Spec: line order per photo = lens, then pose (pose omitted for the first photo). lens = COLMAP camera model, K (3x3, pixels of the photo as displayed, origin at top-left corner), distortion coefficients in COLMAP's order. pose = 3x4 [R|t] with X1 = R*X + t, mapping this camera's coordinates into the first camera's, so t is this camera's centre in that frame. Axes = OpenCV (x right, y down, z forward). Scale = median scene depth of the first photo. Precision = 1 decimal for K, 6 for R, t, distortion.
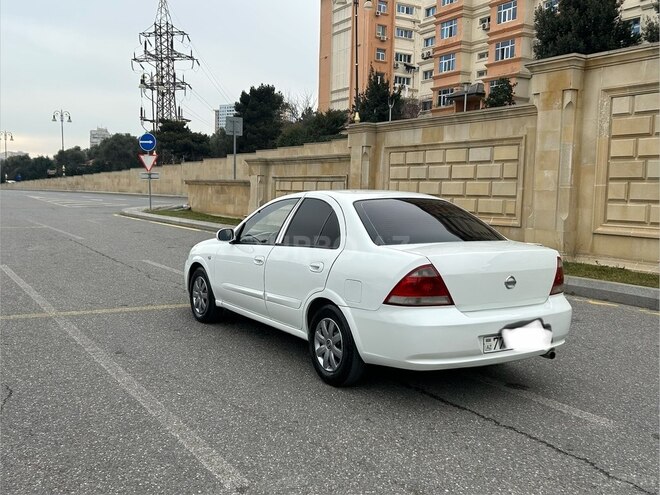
lens RADIAL K [[669.5, 0, 336.7], [0, 669.5, 249.2], [0, 0, 1]] dist [0.019766, 0.000000]
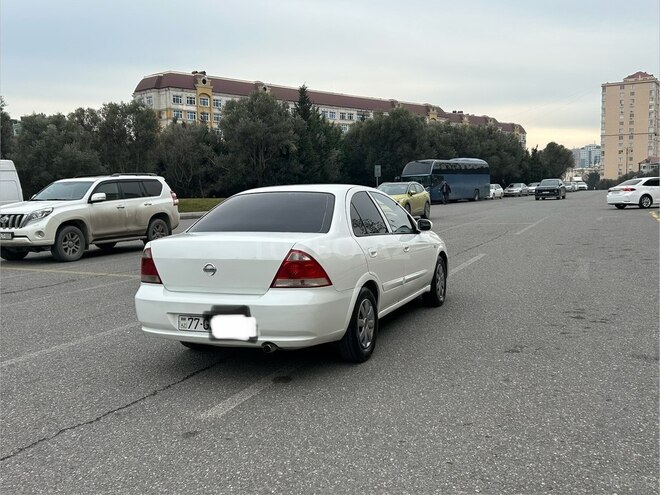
lens RADIAL K [[669.5, 0, 311.0], [0, 669.5, 244.5], [0, 0, 1]] dist [0.019766, 0.000000]
pose [[0.547251, 0.028881, -0.836470, 0.299284], [-0.033038, 0.999371, 0.012891, -0.002172], [0.836316, 0.020581, 0.547861, 0.133404]]
